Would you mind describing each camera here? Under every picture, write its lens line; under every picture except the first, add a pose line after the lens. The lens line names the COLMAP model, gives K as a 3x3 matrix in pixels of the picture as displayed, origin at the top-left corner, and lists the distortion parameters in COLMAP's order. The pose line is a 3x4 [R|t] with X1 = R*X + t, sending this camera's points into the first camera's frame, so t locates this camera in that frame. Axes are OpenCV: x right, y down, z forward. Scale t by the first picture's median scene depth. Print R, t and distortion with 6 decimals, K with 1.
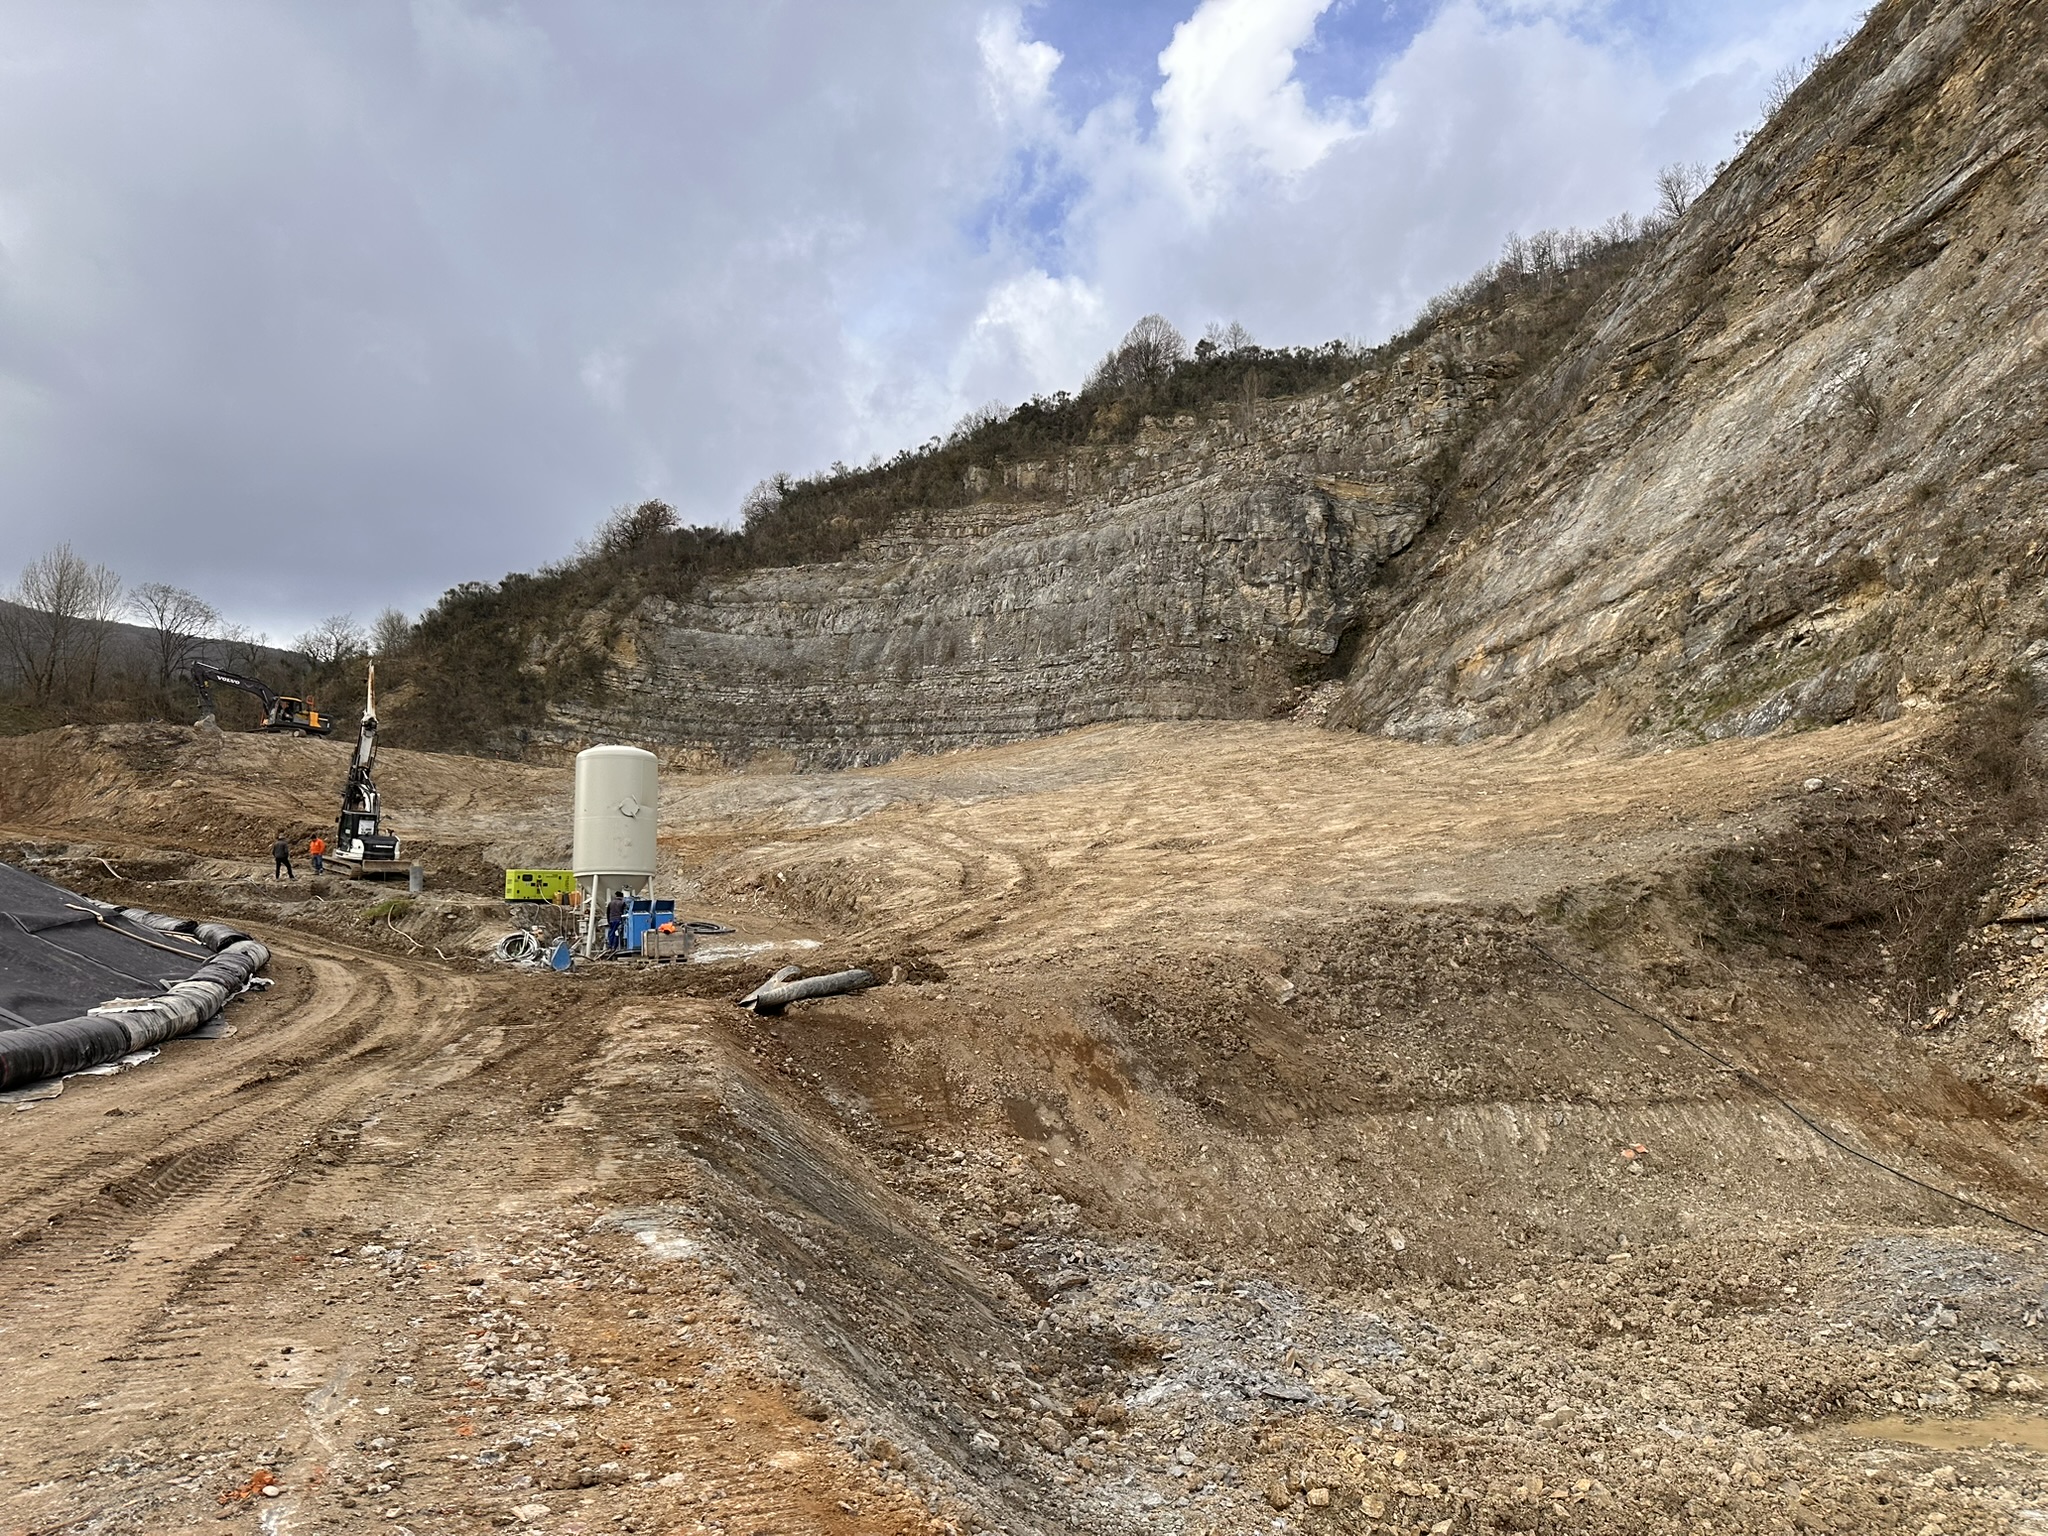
lens RADIAL K [[1464.6, 0, 1023.2], [0, 1464.6, 772.1], [0, 0, 1]] dist [0.081513, -0.065582]
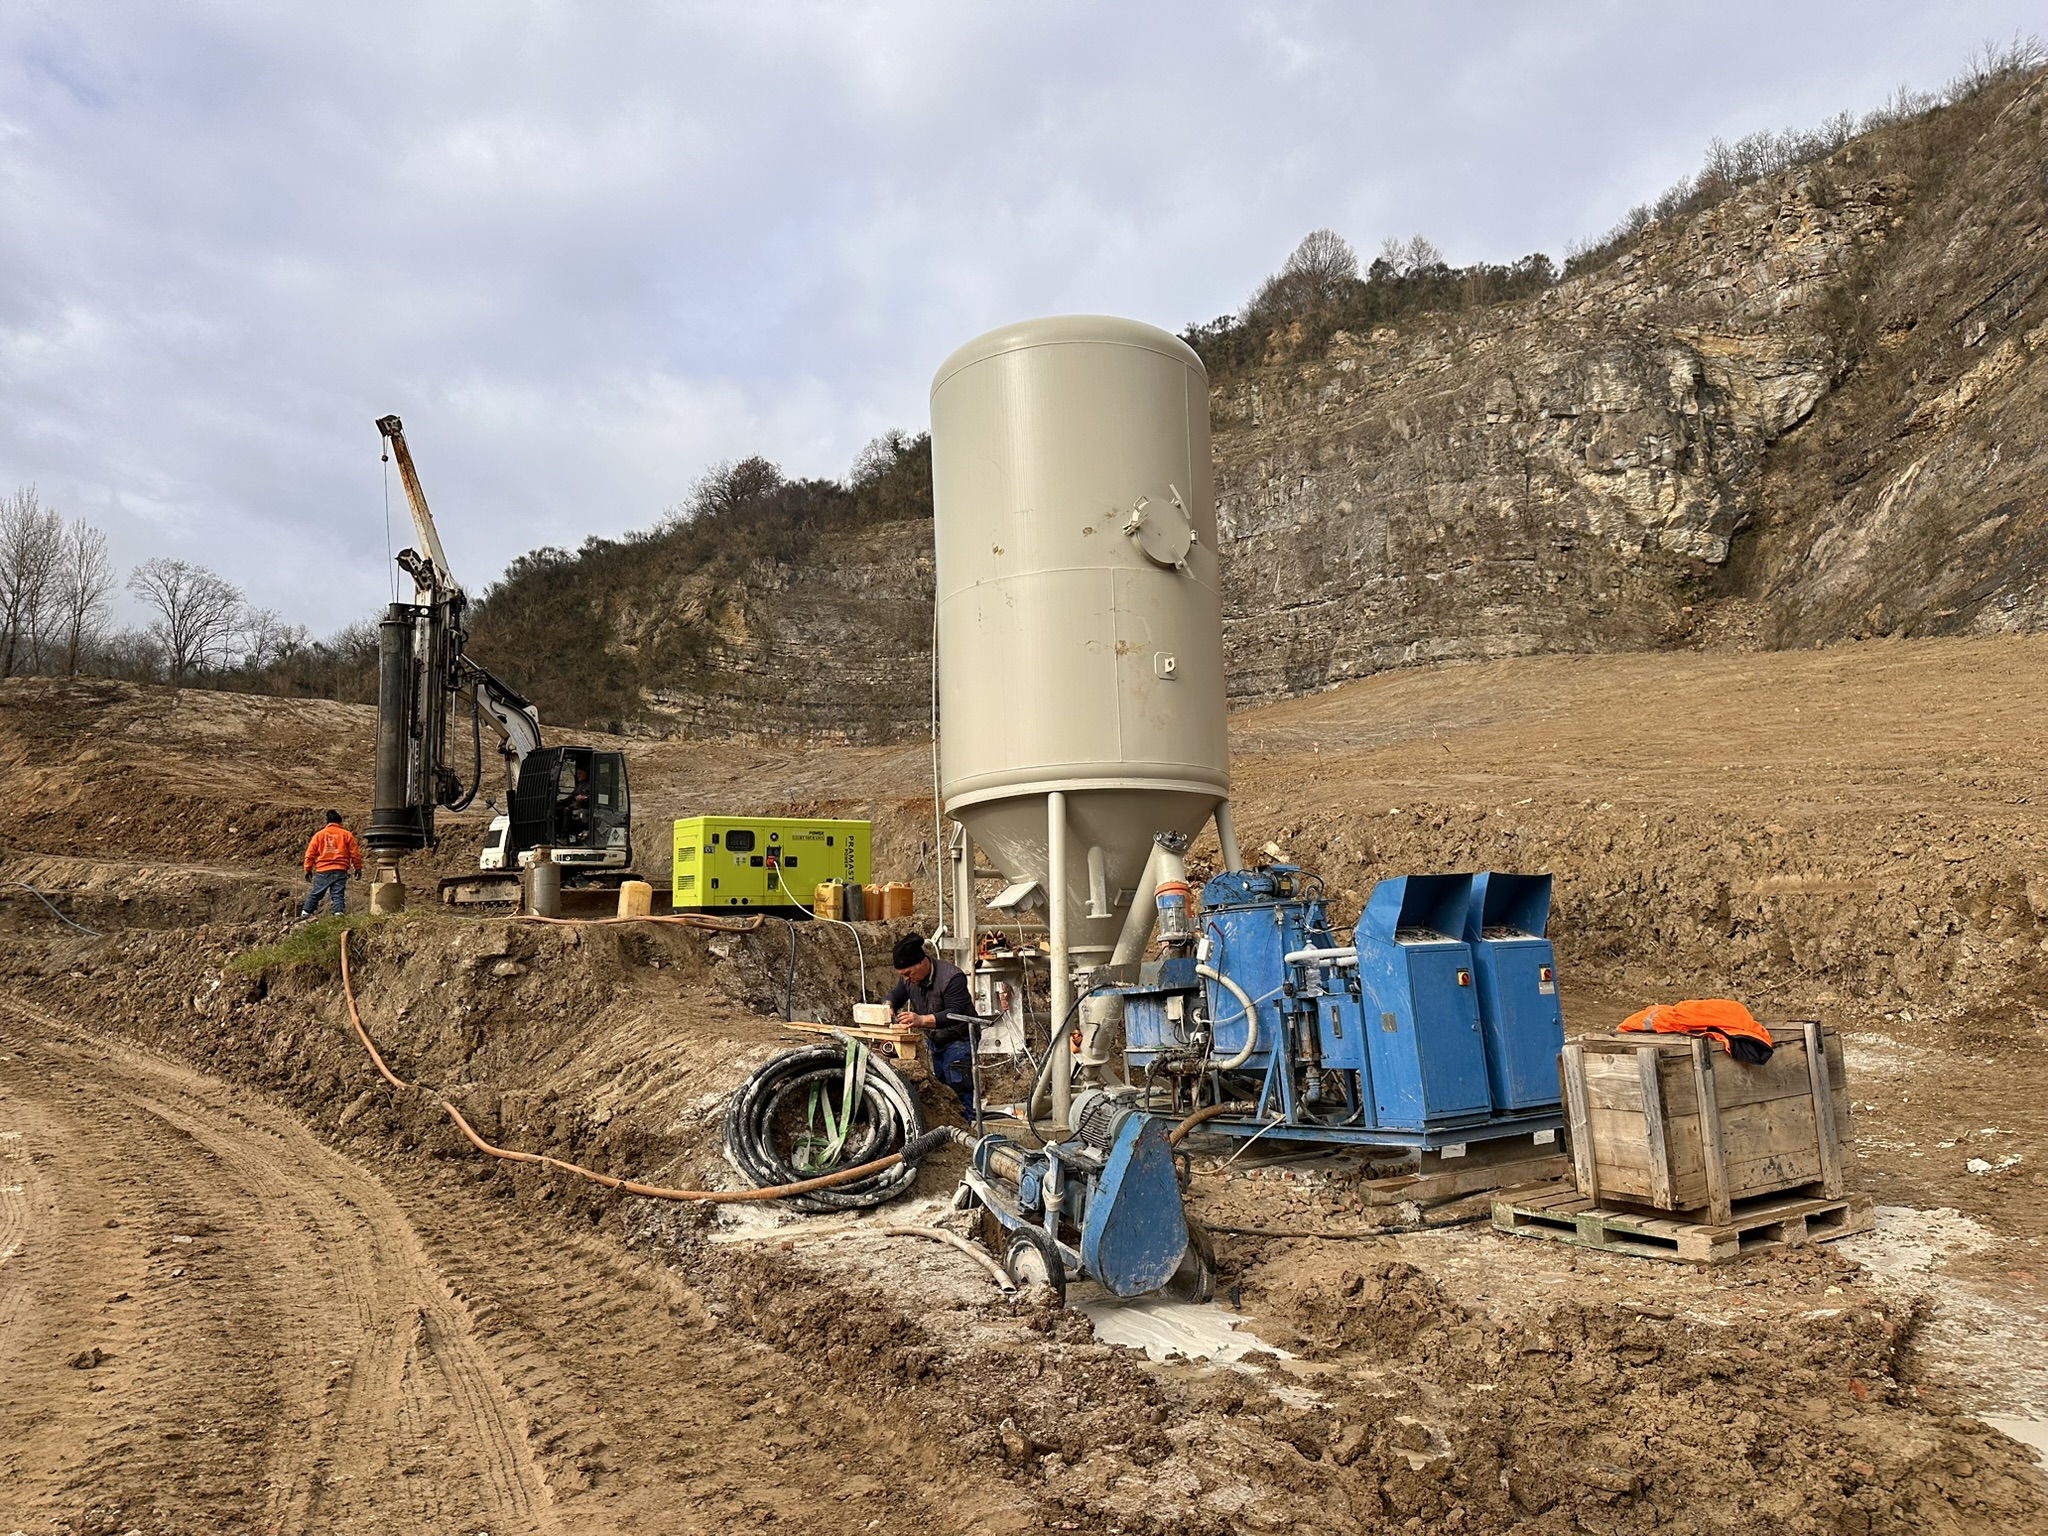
lens RADIAL K [[1464.6, 0, 1043.4], [0, 1464.6, 777.9], [0, 0, 1]] dist [0.081513, -0.065582]
pose [[0.999006, -0.029324, -0.033582, -0.088266], [0.028917, 0.999503, -0.012566, 0.021797], [0.033934, 0.011583, 0.999357, 0.232848]]
